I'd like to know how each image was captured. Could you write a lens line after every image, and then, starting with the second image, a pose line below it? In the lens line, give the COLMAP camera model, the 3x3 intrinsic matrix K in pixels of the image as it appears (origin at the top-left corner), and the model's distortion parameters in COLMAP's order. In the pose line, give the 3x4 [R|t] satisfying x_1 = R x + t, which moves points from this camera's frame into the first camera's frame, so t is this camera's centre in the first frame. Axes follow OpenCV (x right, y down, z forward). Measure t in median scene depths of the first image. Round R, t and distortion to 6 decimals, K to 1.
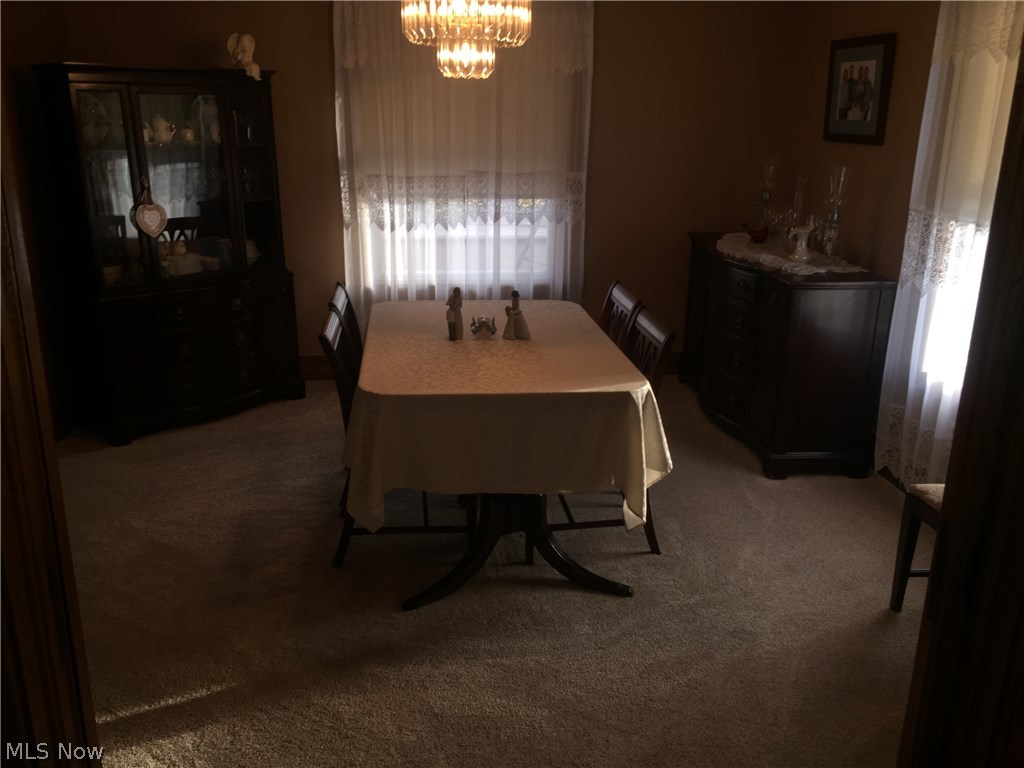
lens RADIAL K [[868.5, 0, 508.2], [0, 868.5, 386.4], [0, 0, 1]] dist [0.058524, -0.001486]
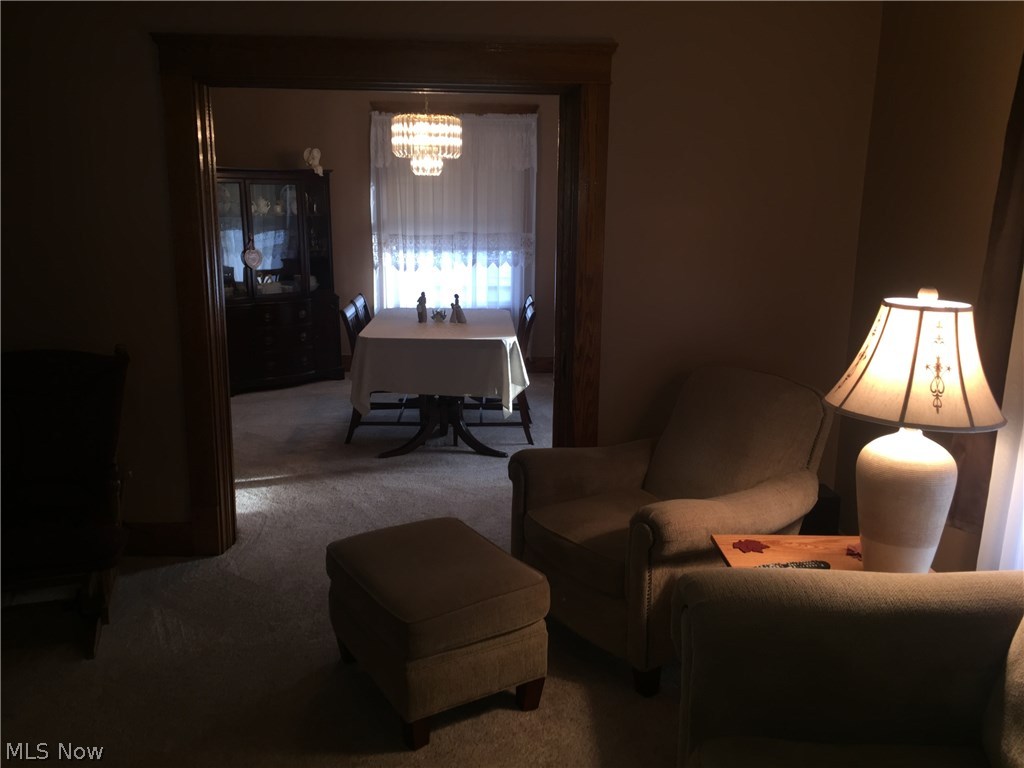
lens RADIAL K [[868.5, 0, 508.2], [0, 868.5, 386.4], [0, 0, 1]] dist [0.058524, -0.001486]
pose [[0.996399, 0.016509, -0.083160, 0.186905], [-0.024048, 0.995607, -0.090488, 0.165058], [0.081300, 0.092162, 0.992420, -0.502515]]
